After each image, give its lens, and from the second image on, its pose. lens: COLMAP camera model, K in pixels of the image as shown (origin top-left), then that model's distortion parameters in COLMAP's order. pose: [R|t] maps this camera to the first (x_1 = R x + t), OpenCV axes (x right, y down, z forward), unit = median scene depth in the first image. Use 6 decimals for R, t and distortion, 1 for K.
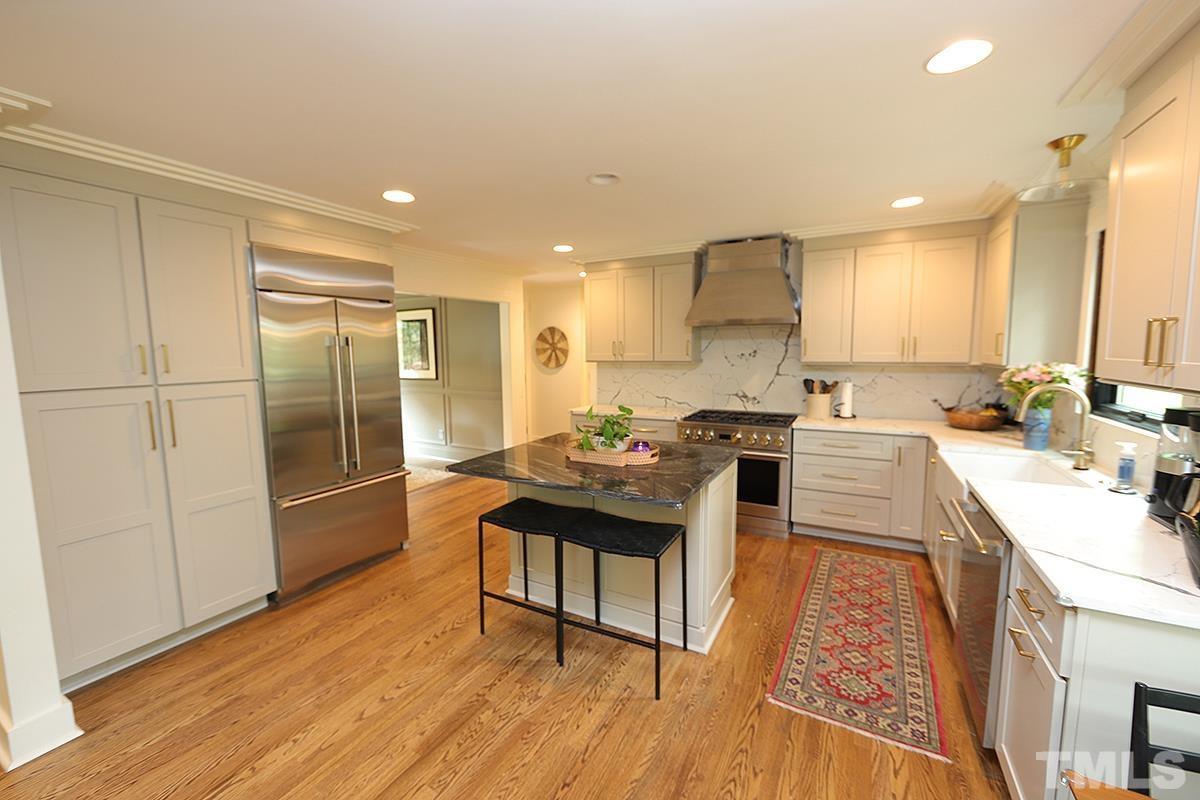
lens RADIAL K [[472.8, 0, 599.1], [0, 472.8, 397.9], [0, 0, 1]] dist [-0.015153, 0.003081]
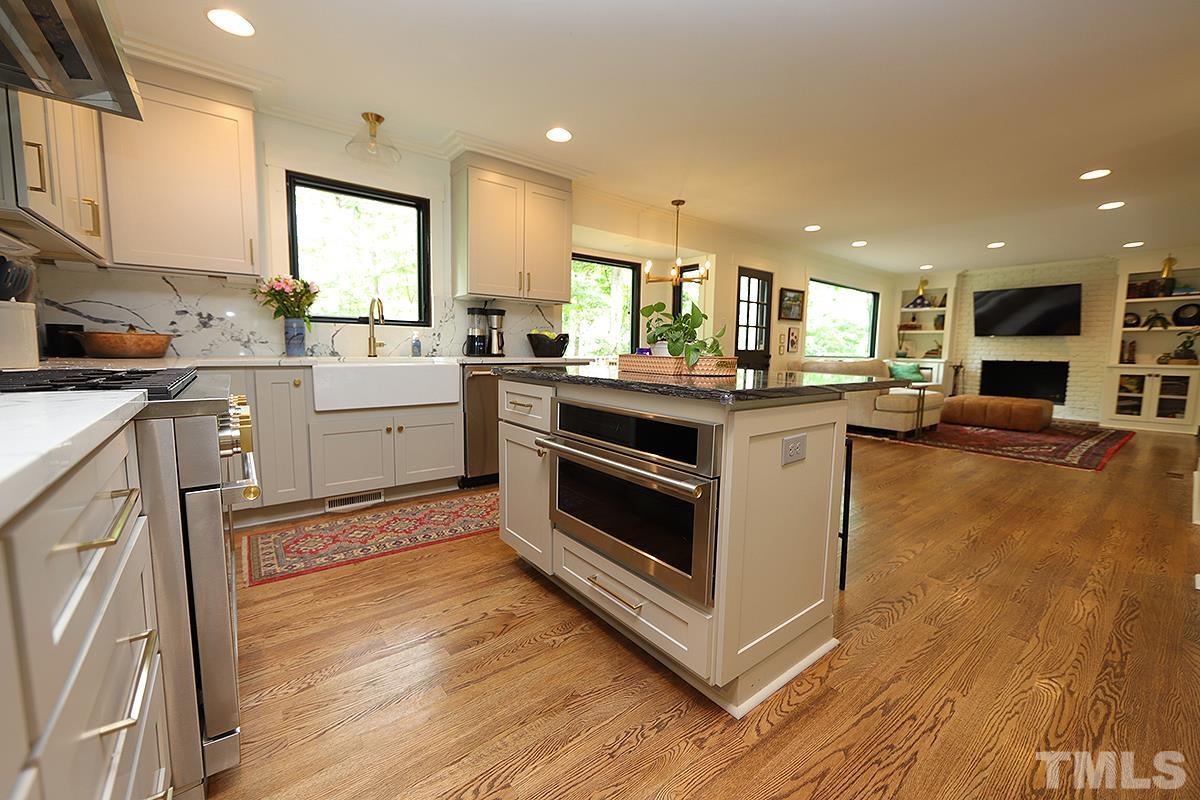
lens RADIAL K [[472.8, 0, 599.1], [0, 472.8, 397.9], [0, 0, 1]] dist [-0.015153, 0.003081]
pose [[-0.920037, -0.044245, 0.389325, -0.109087], [0.034909, 0.980398, 0.193913, 0.010860], [-0.390273, 0.191998, -0.900458, 1.199459]]
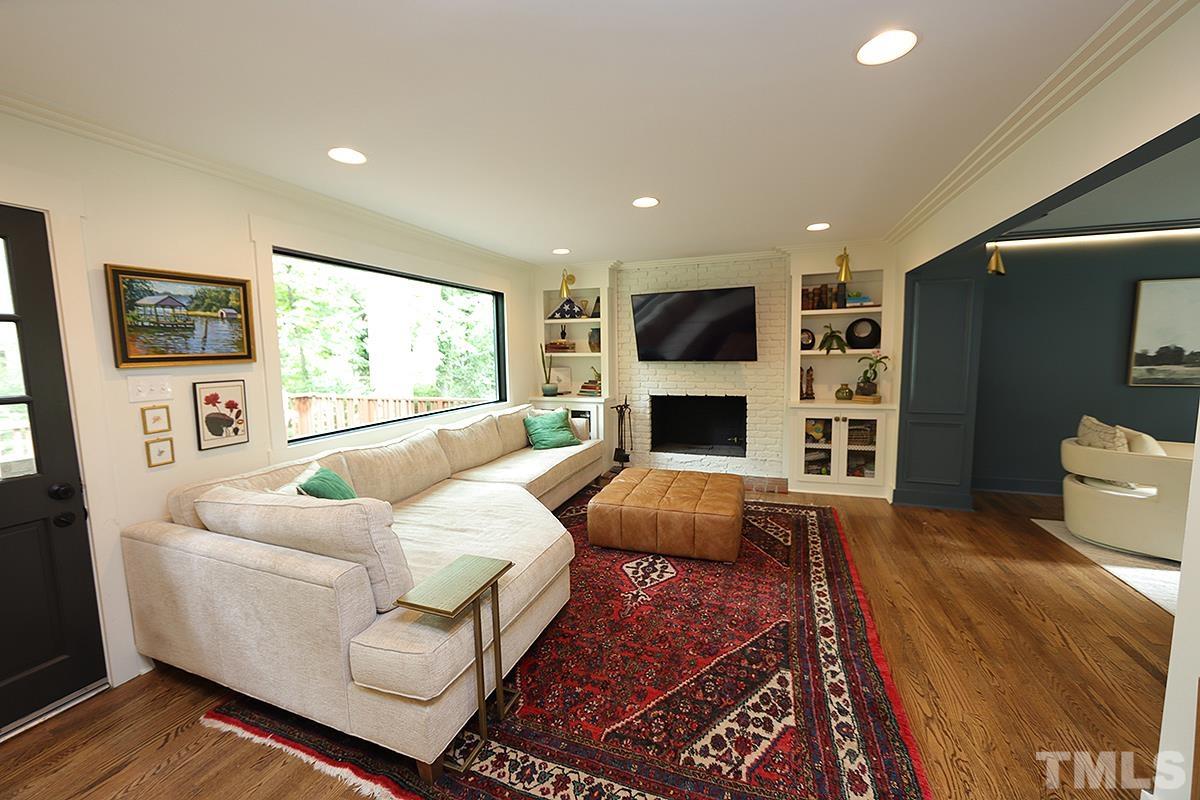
lens RADIAL K [[472.8, 0, 599.1], [0, 472.8, 397.9], [0, 0, 1]] dist [-0.015153, 0.003081]
pose [[-0.987991, 0.041999, -0.148695, -0.497029], [0.010432, 0.978285, 0.206999, 0.017420], [0.154160, 0.202962, -0.966975, -0.028063]]
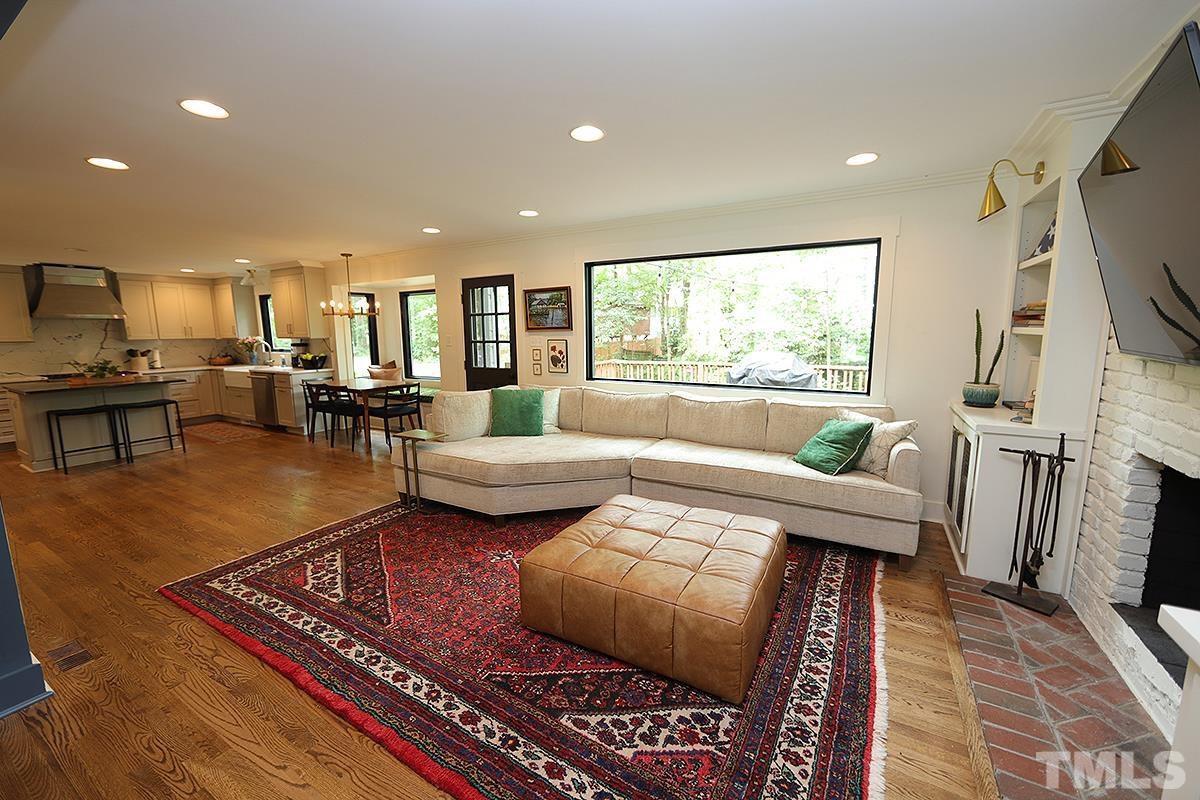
lens RADIAL K [[472.8, 0, 599.1], [0, 472.8, 397.9], [0, 0, 1]] dist [-0.015153, 0.003081]
pose [[0.021864, -0.130703, 0.991180, -1.381944], [0.114571, 0.985214, 0.127389, 0.126662], [-0.993174, 0.110775, 0.036516, -0.872281]]
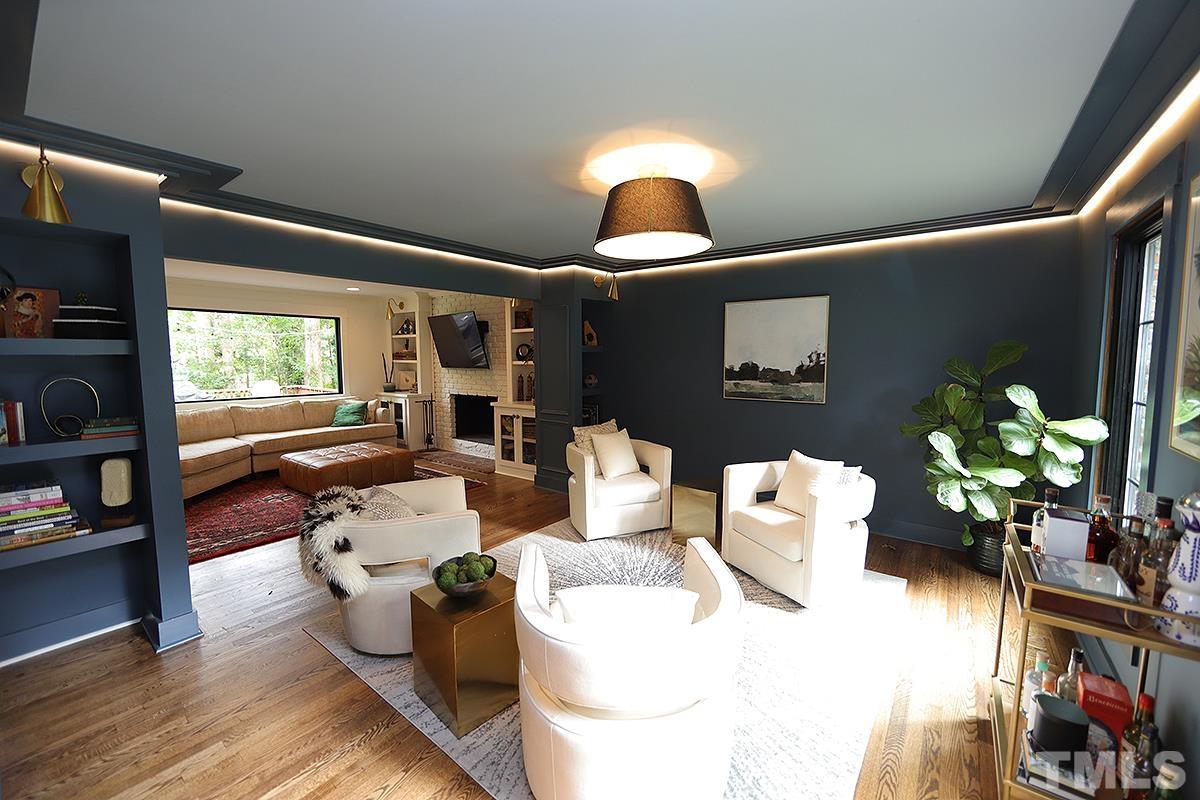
lens RADIAL K [[472.8, 0, 599.1], [0, 472.8, 397.9], [0, 0, 1]] dist [-0.015153, 0.003081]
pose [[-0.988333, 0.000896, 0.152305, -1.755464], [0.030562, 0.980811, 0.192552, -0.014693], [-0.149210, 0.194960, -0.969395, 0.323190]]
